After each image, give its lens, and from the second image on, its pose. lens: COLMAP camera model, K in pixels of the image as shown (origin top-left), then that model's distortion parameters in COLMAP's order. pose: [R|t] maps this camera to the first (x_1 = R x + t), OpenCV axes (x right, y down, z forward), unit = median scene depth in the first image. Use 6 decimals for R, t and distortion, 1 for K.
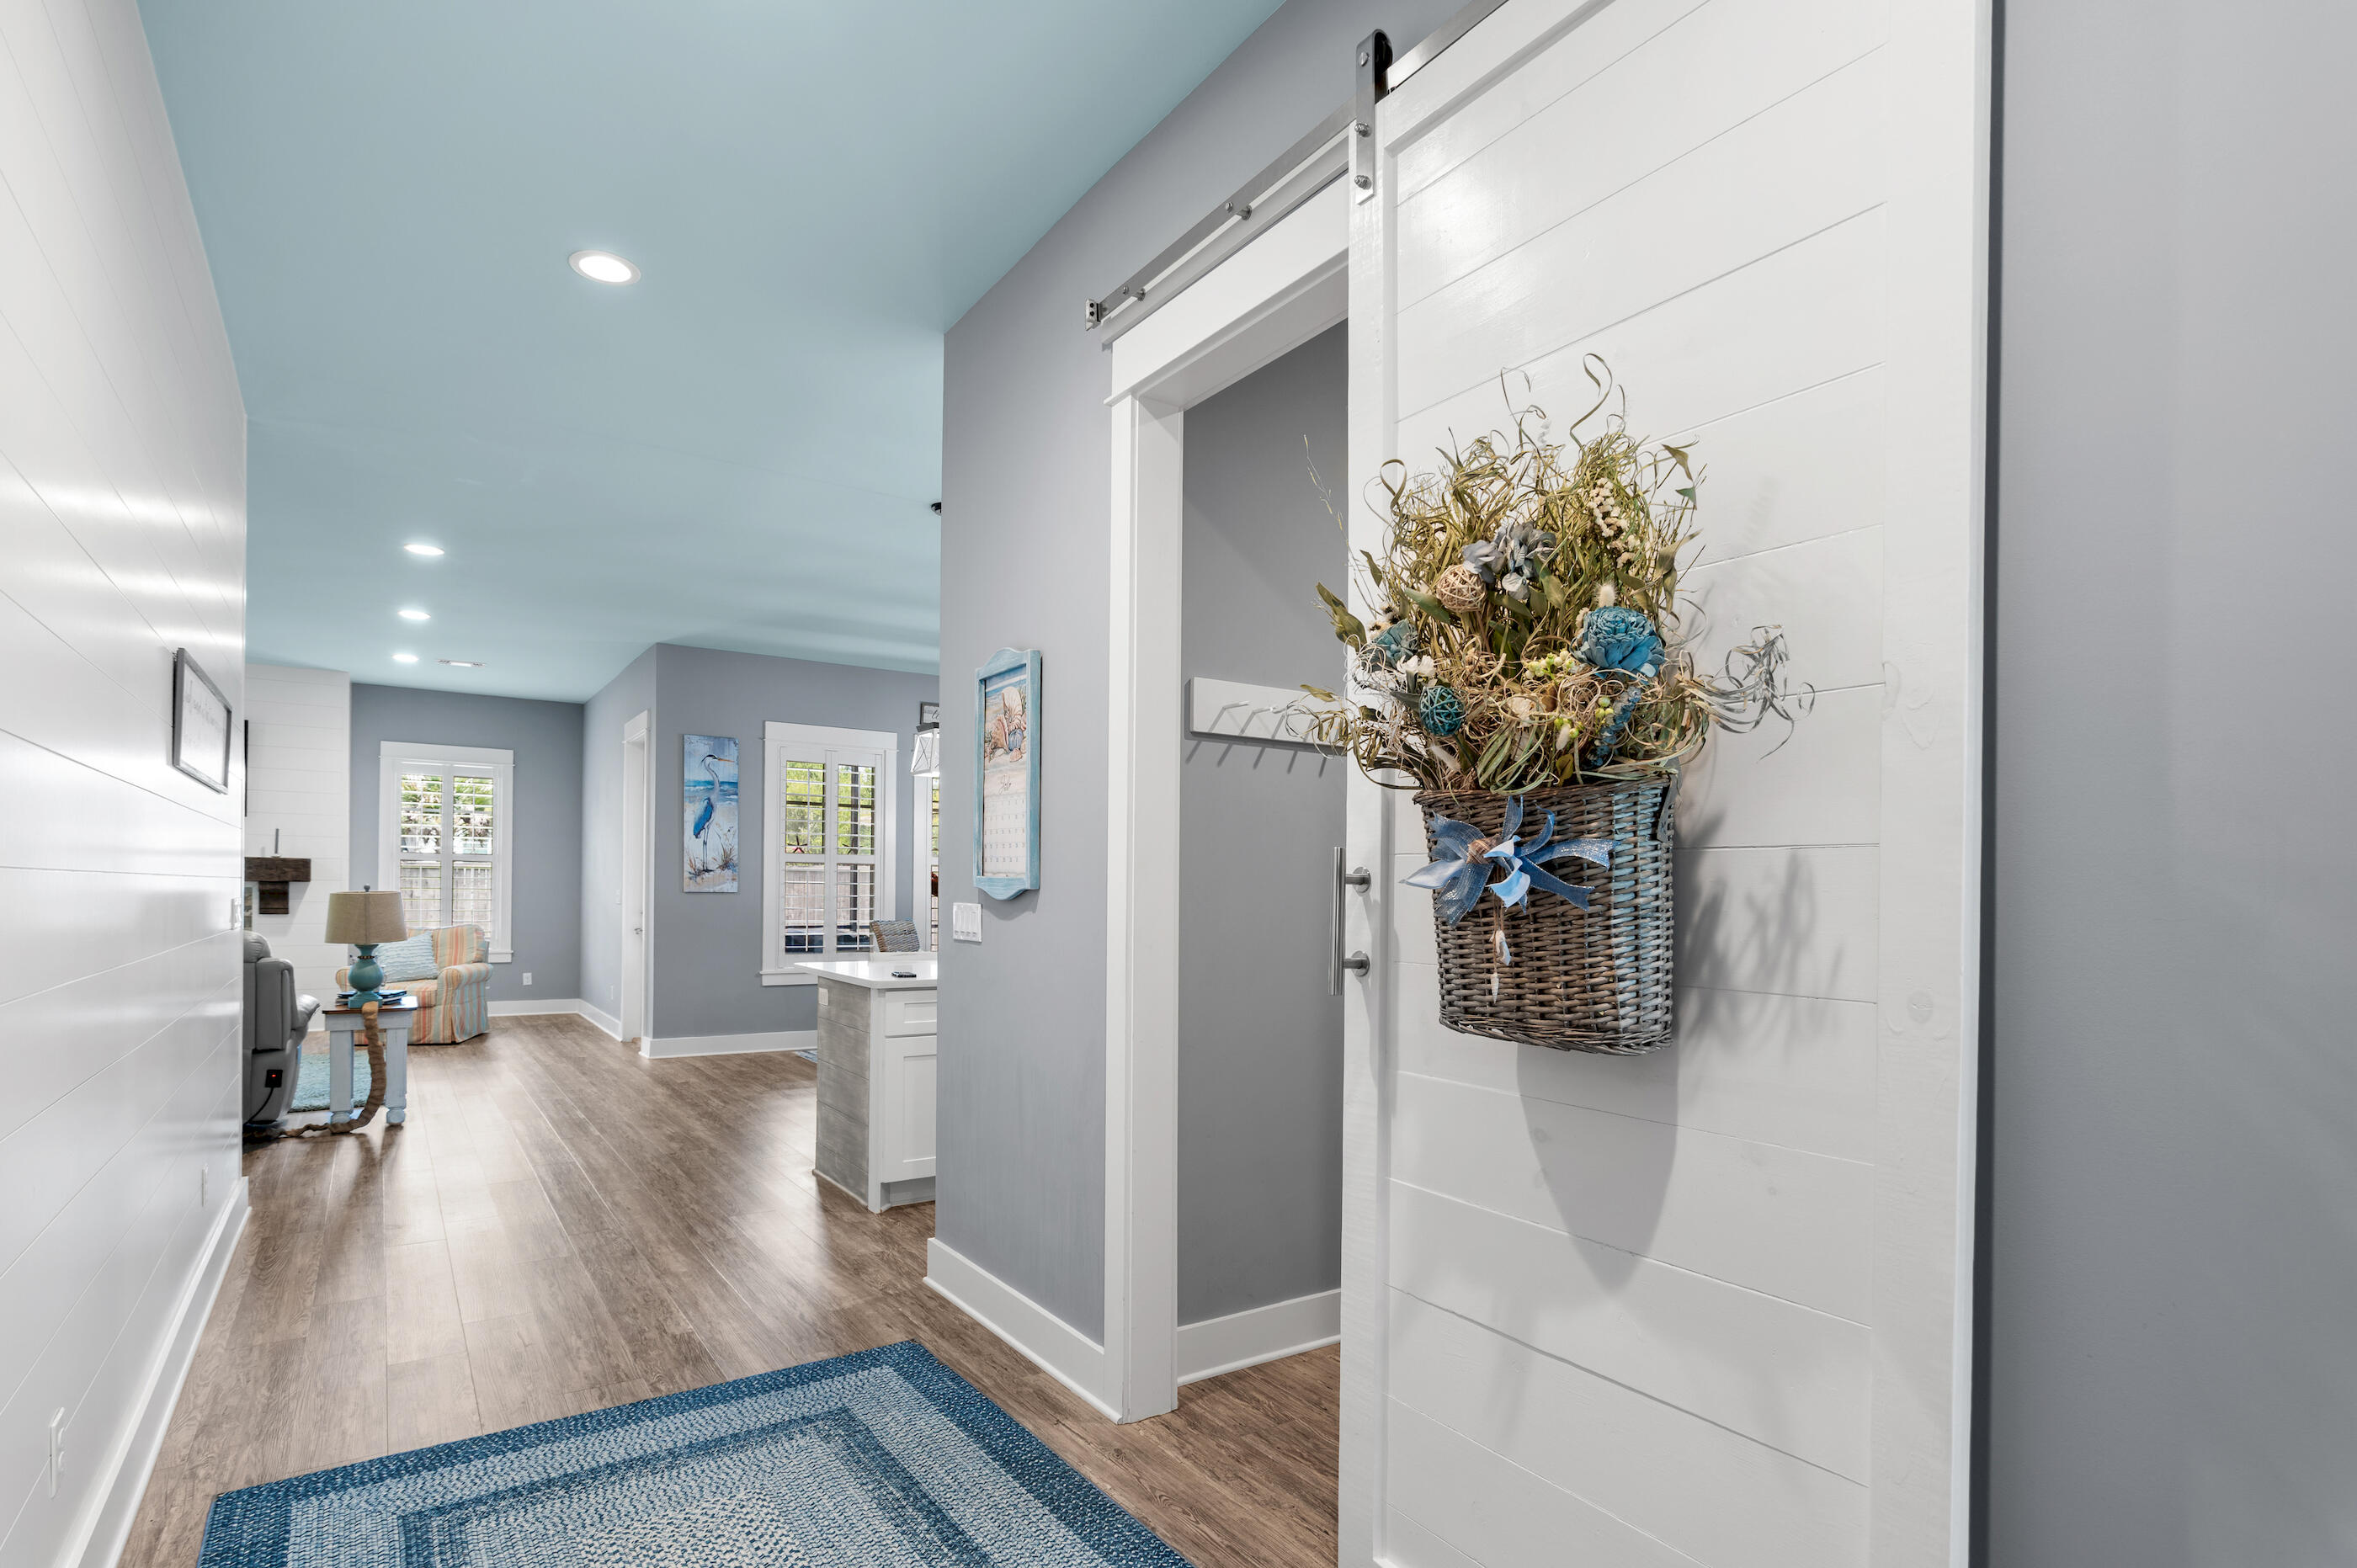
lens RADIAL K [[1156.2, 0, 1183.0], [0, 1156.2, 901.2], [0, 0, 1]] dist [0.001921, -0.001260]
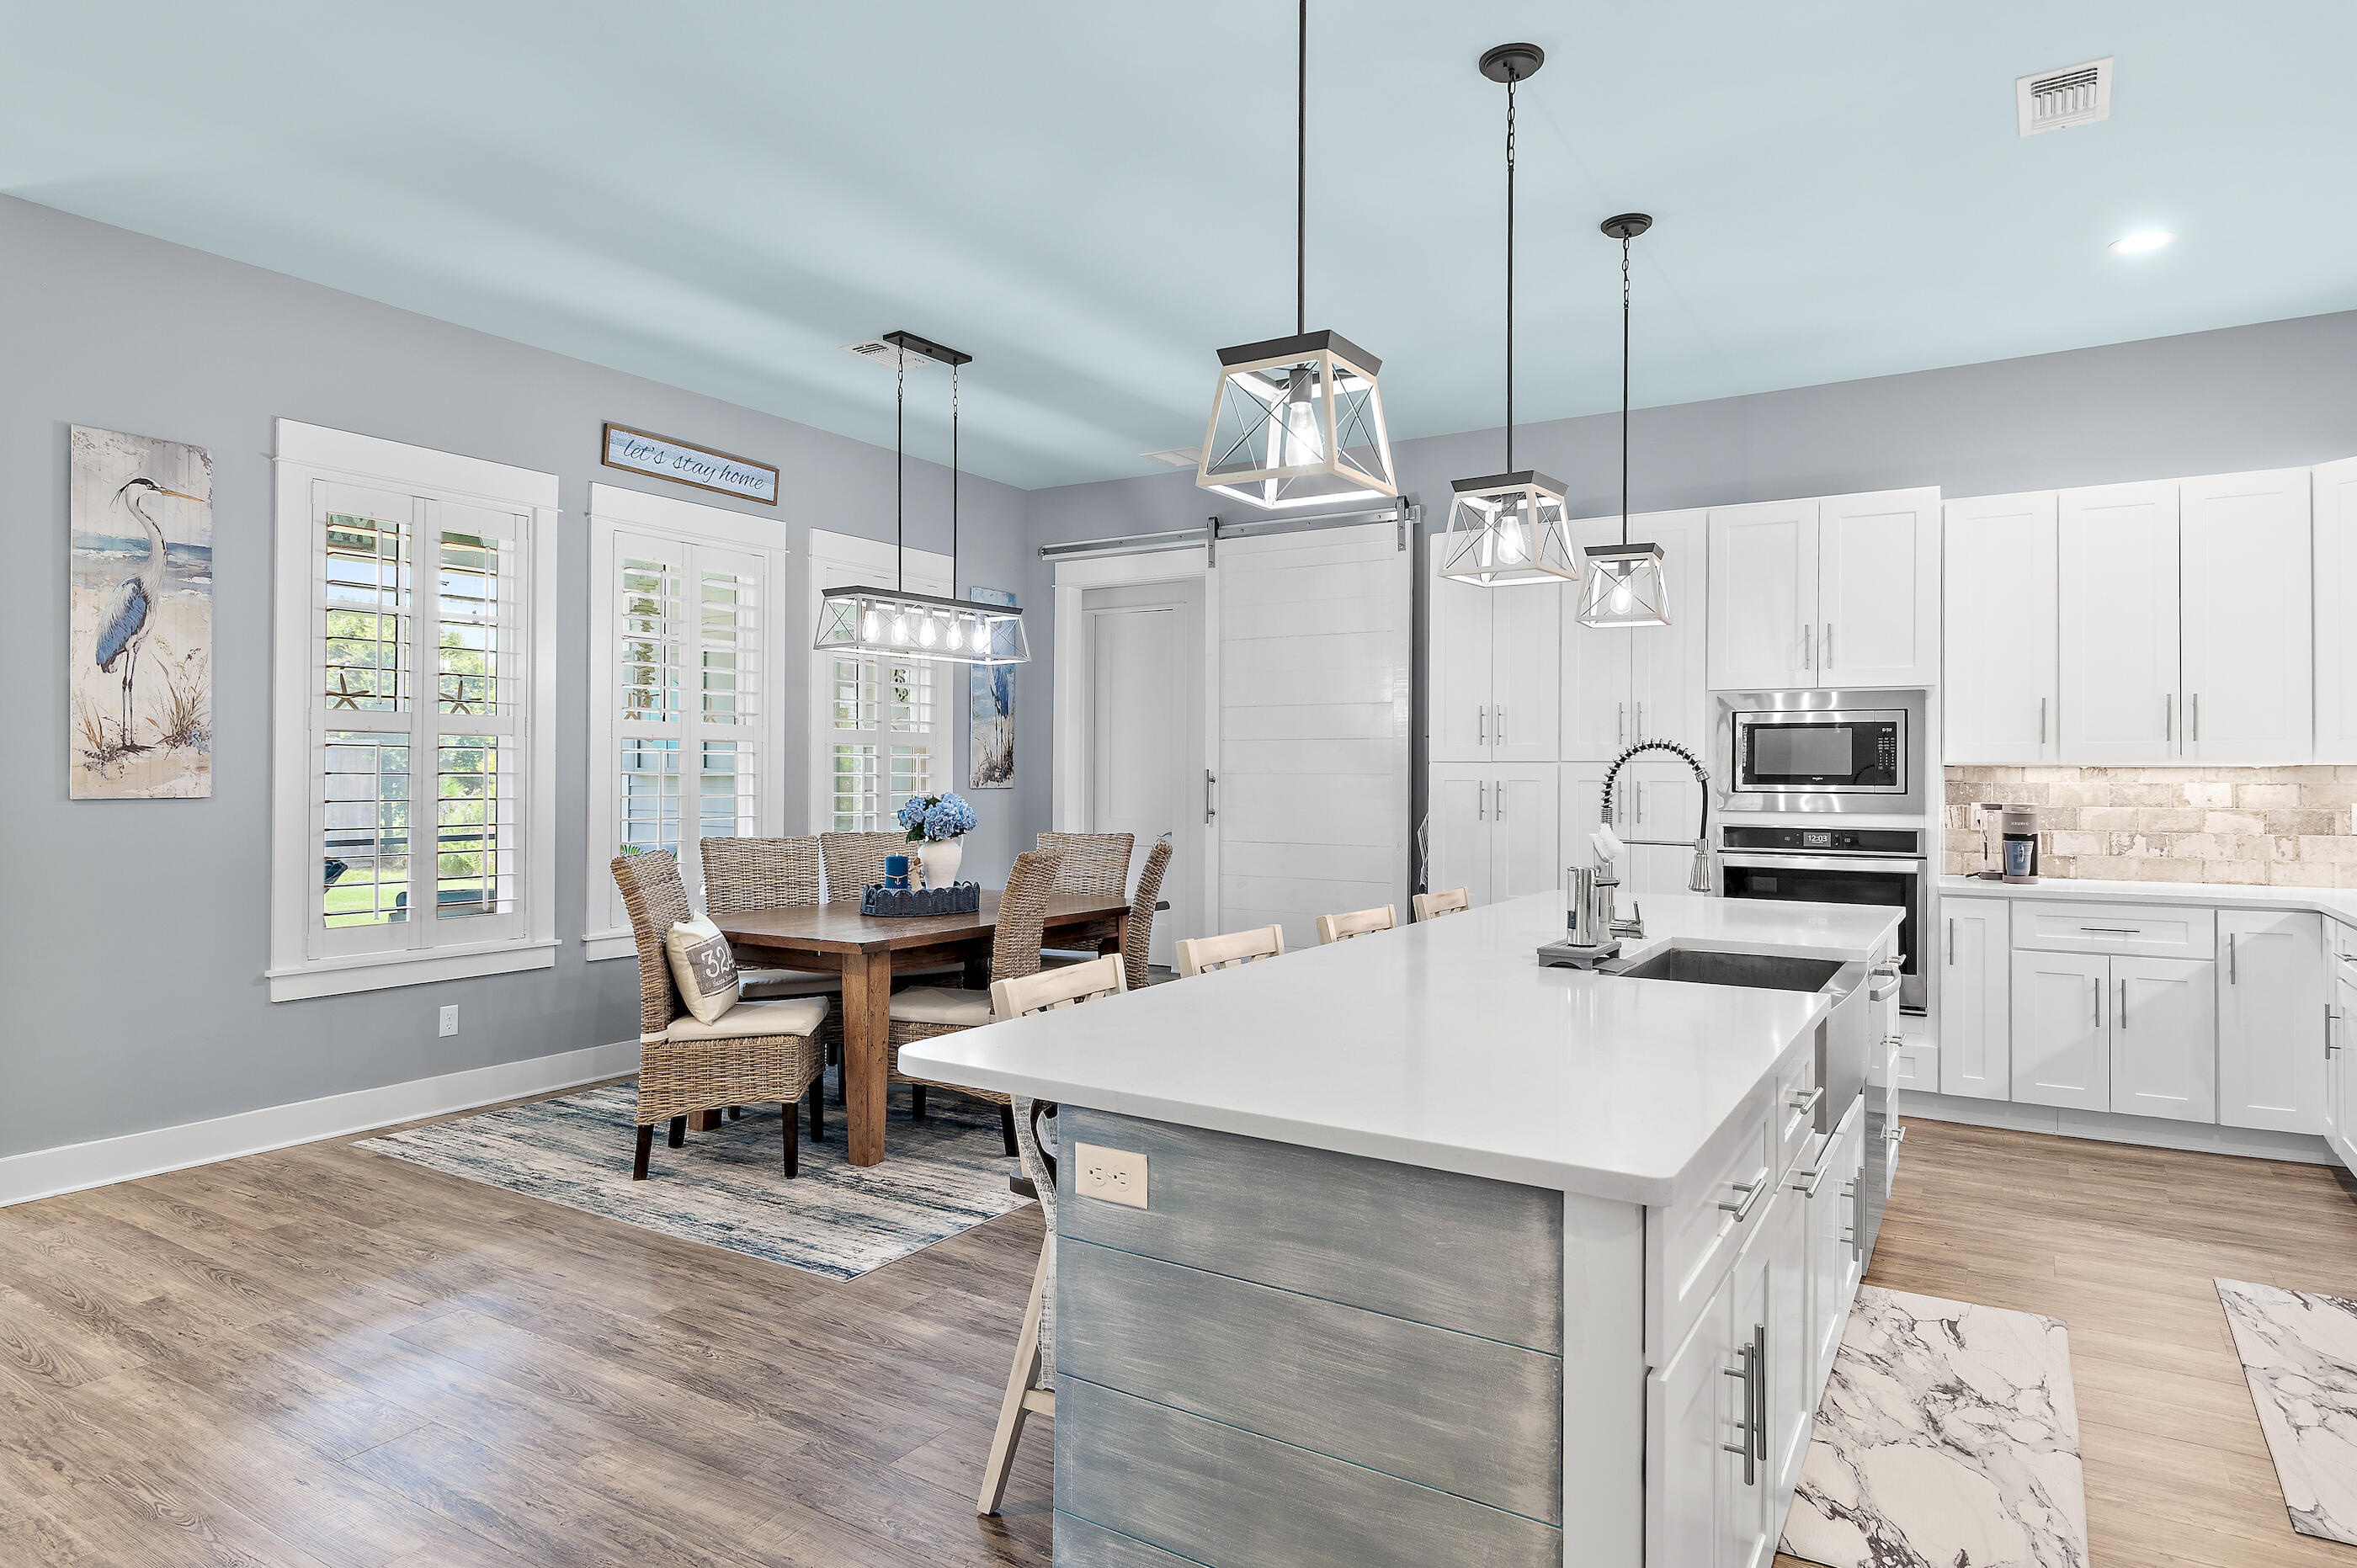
lens RADIAL K [[1344.2, 0, 1179.4], [0, 1344.2, 774.0], [0, 0, 1]] dist [-0.005717, 0.003775]
pose [[0.920202, -0.007066, 0.391381, -0.248692], [0.008620, 0.999960, -0.002214, -0.012329], [-0.391350, 0.005411, 0.920226, 0.388656]]
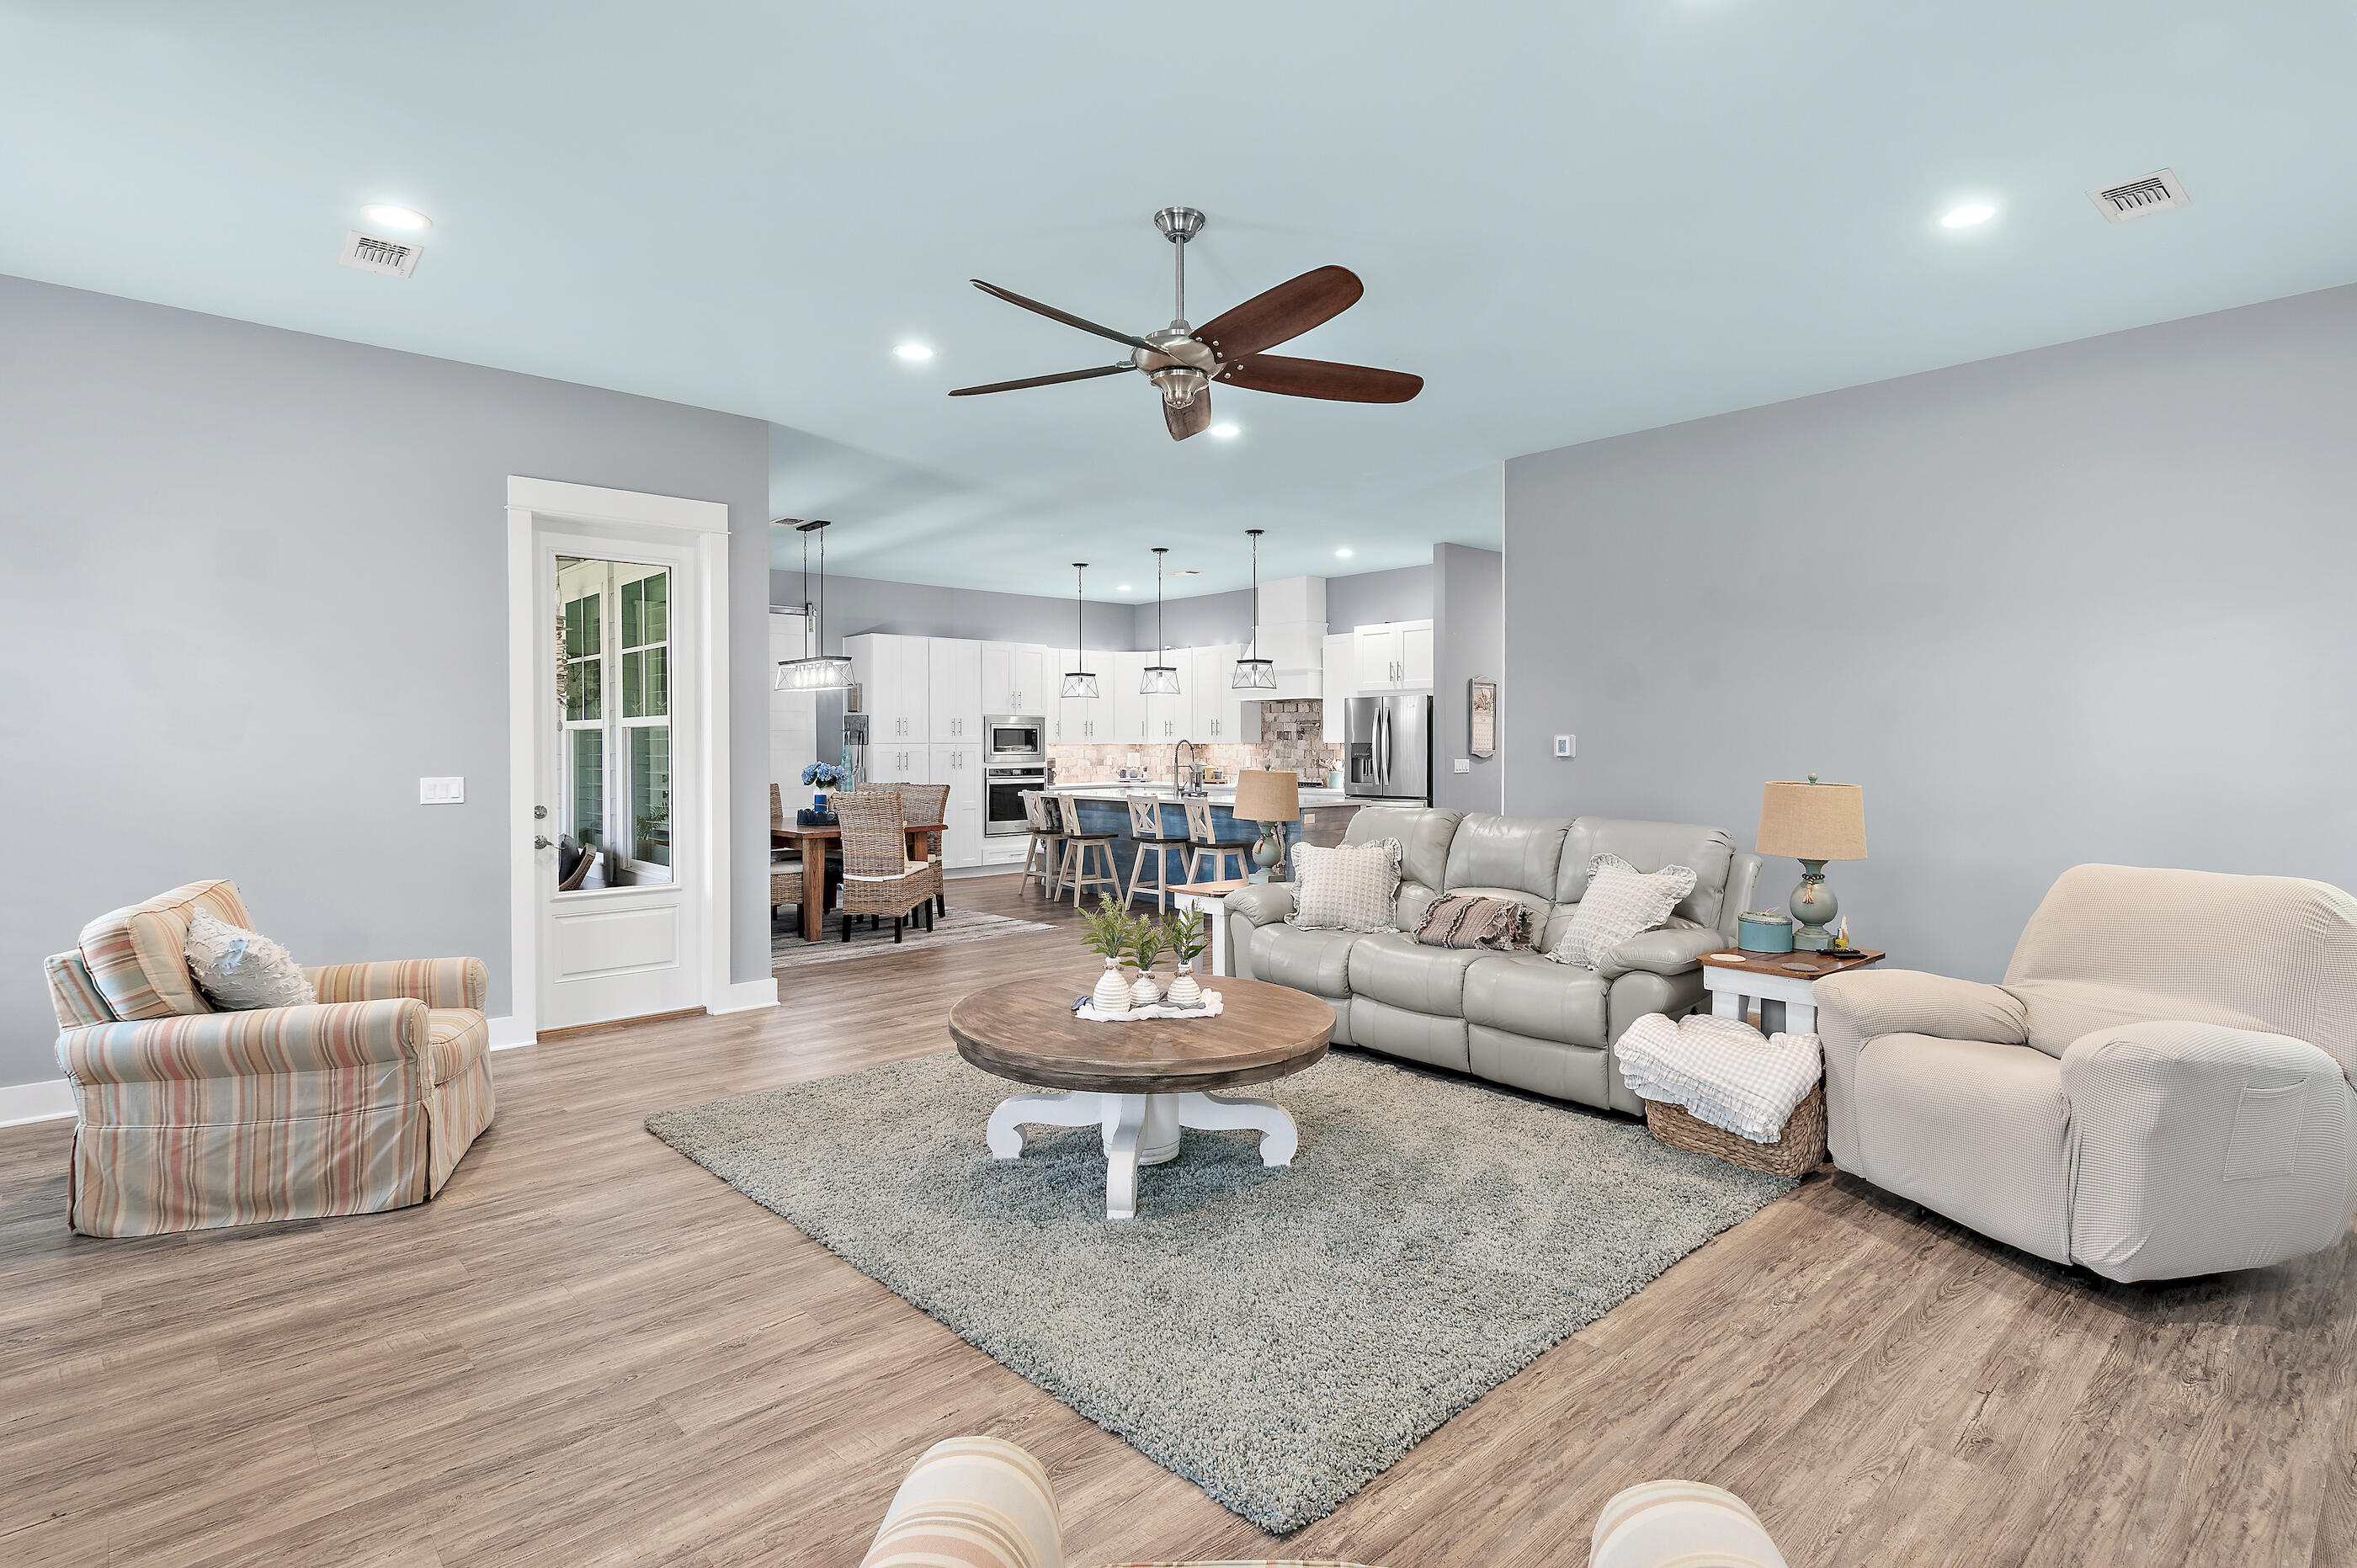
lens RADIAL K [[1156.2, 0, 1181.0], [0, 1156.2, 797.3], [0, 0, 1]] dist [0.001921, -0.001260]
pose [[-0.121355, -0.057447, 0.990945, -1.162697], [0.008741, 0.998223, 0.058940, -0.032149], [-0.992571, 0.015814, -0.120637, 0.806605]]
